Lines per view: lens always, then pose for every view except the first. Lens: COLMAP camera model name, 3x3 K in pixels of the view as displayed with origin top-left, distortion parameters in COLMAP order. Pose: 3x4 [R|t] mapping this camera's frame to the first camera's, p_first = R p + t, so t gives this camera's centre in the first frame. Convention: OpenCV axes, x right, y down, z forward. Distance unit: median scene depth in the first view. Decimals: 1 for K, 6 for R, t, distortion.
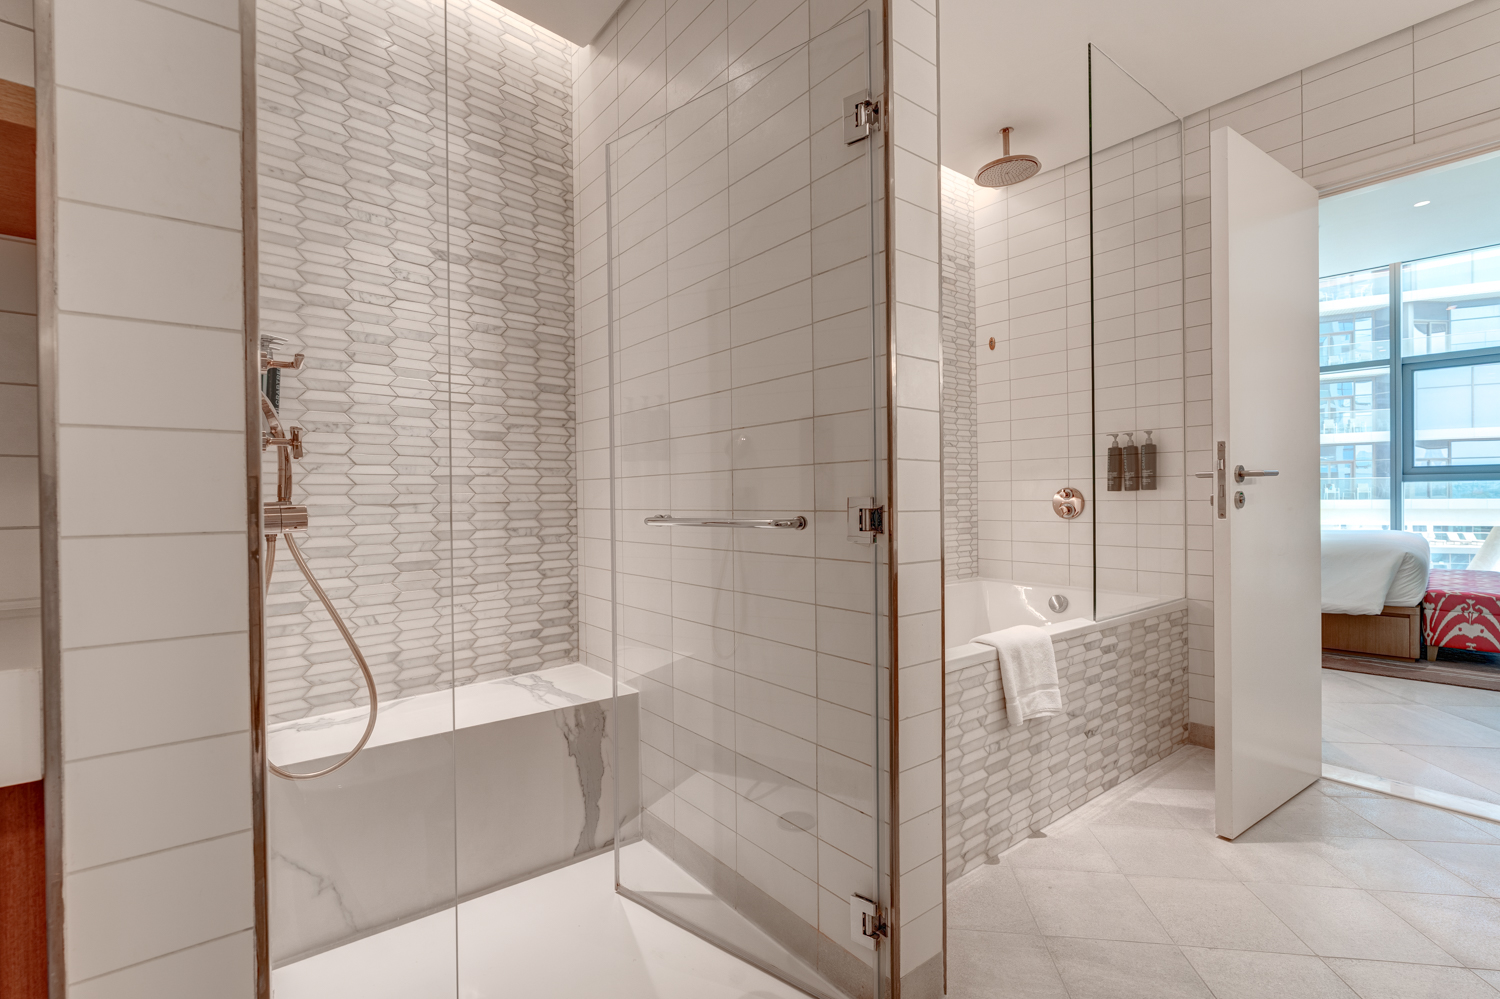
lens RADIAL K [[680.7, 0, 750.6], [0, 680.7, 499.0], [0, 0, 1]] dist [-0.004618, 0.001167]
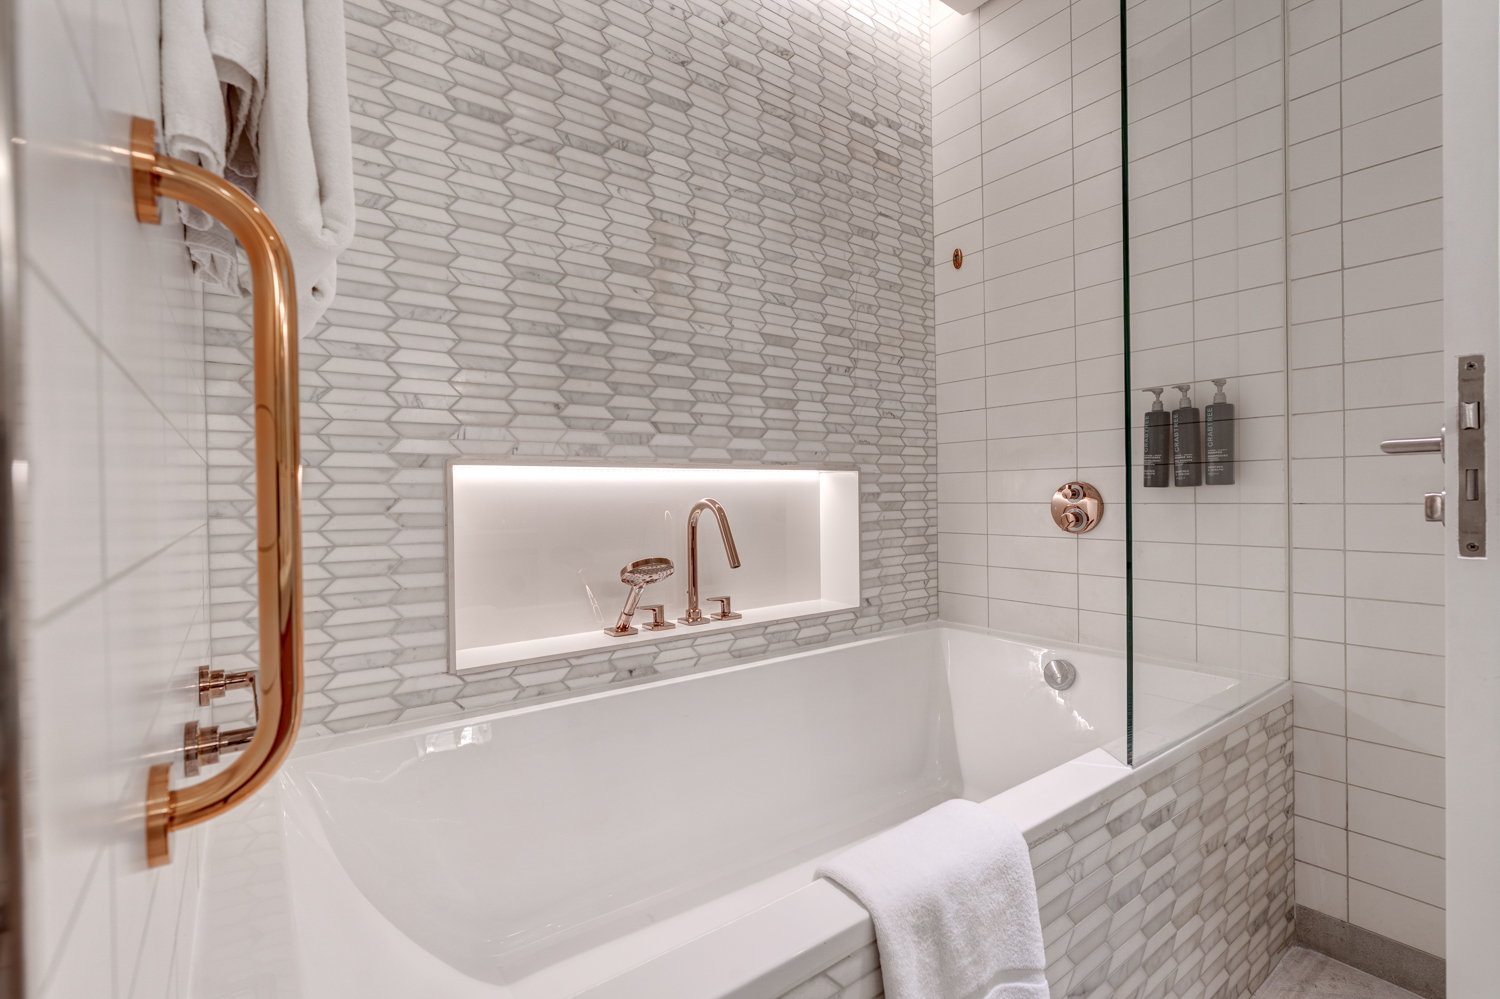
lens RADIAL K [[680.7, 0, 750.3], [0, 680.7, 497.8], [0, 0, 1]] dist [-0.004618, 0.001167]
pose [[0.999864, -0.001597, -0.016418, 0.186763], [0.001607, 0.999999, 0.000628, -0.003341], [0.016417, -0.000654, 0.999865, 0.389906]]
